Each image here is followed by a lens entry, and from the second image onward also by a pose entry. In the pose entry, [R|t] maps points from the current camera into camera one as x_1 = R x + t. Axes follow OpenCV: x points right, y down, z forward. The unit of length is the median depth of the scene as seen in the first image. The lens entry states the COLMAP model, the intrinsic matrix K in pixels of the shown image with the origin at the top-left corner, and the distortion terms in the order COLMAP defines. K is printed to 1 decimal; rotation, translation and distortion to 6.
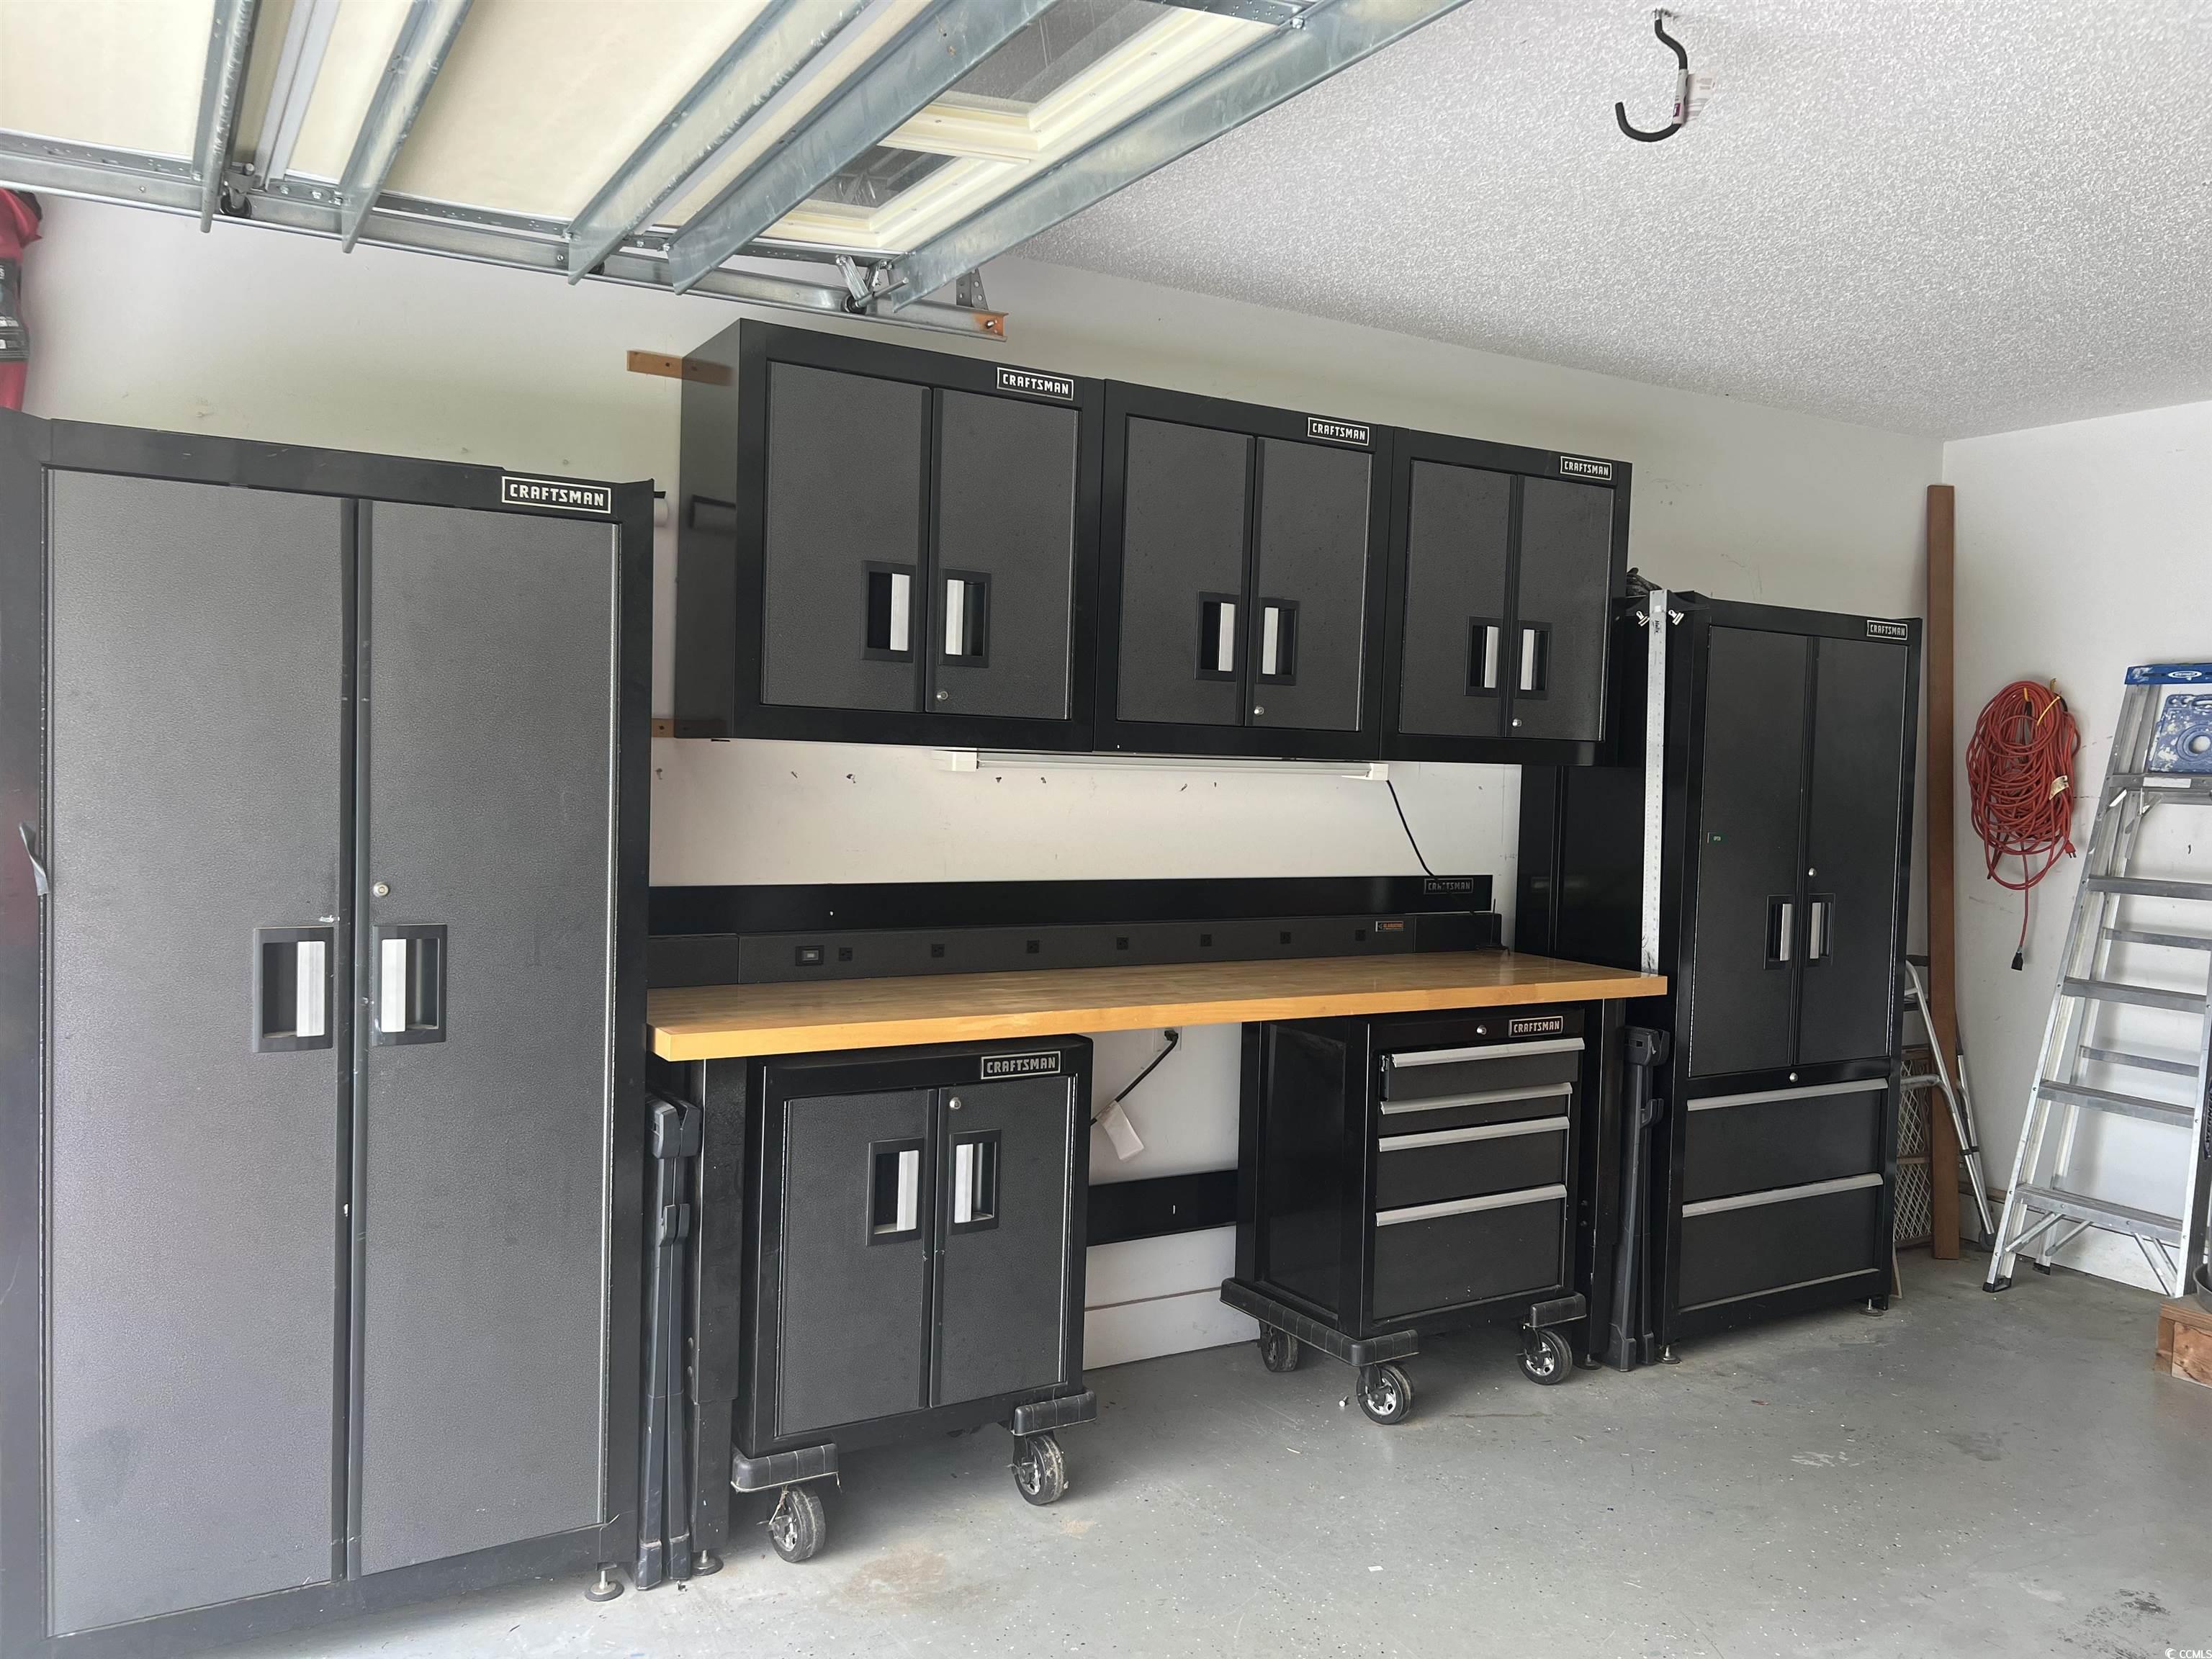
lens RADIAL K [[1733.4, 0, 1284.3], [0, 1733.4, 829.5], [0, 0, 1]] dist [0.105969, -0.206155]
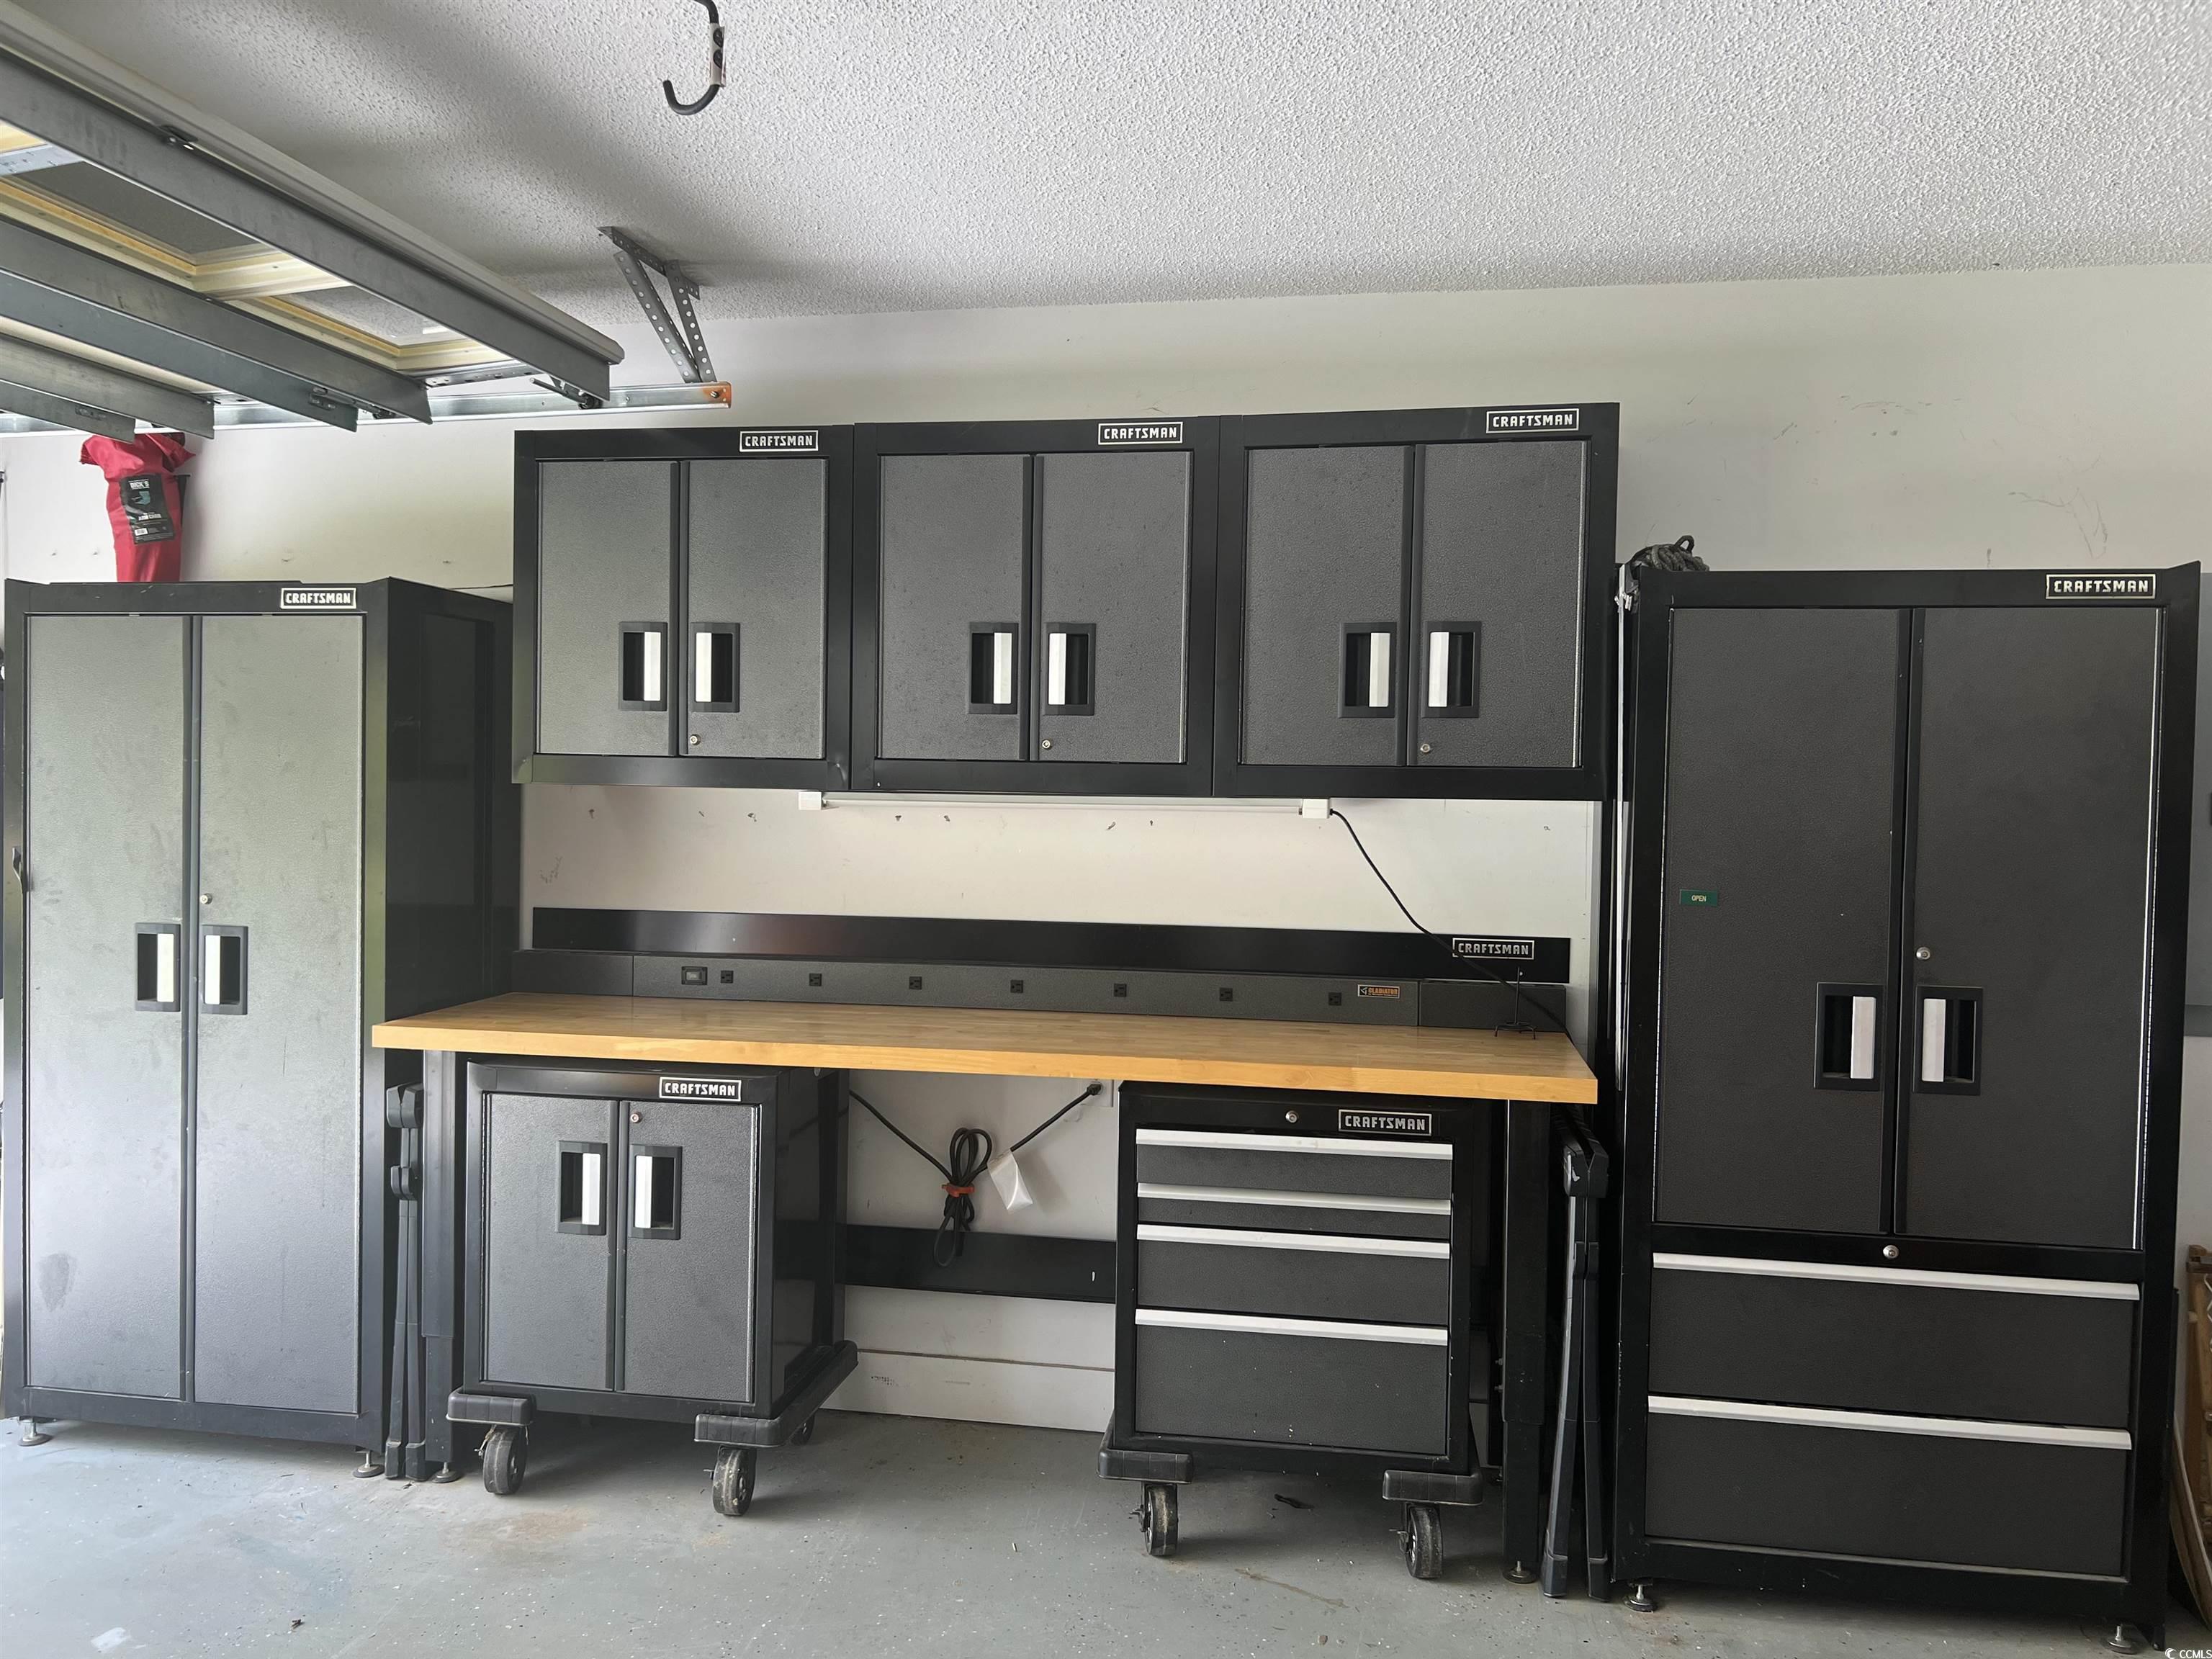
lens RADIAL K [[1637.8, 0, 1219.8], [0, 1637.8, 850.4], [0, 0, 1]] dist [0.076740, -0.133451]
pose [[0.728908, 0.001557, -0.684609, 0.591014], [-0.020097, 0.999615, -0.019124, 0.003205], [0.684316, 0.027698, 0.728659, 0.377365]]
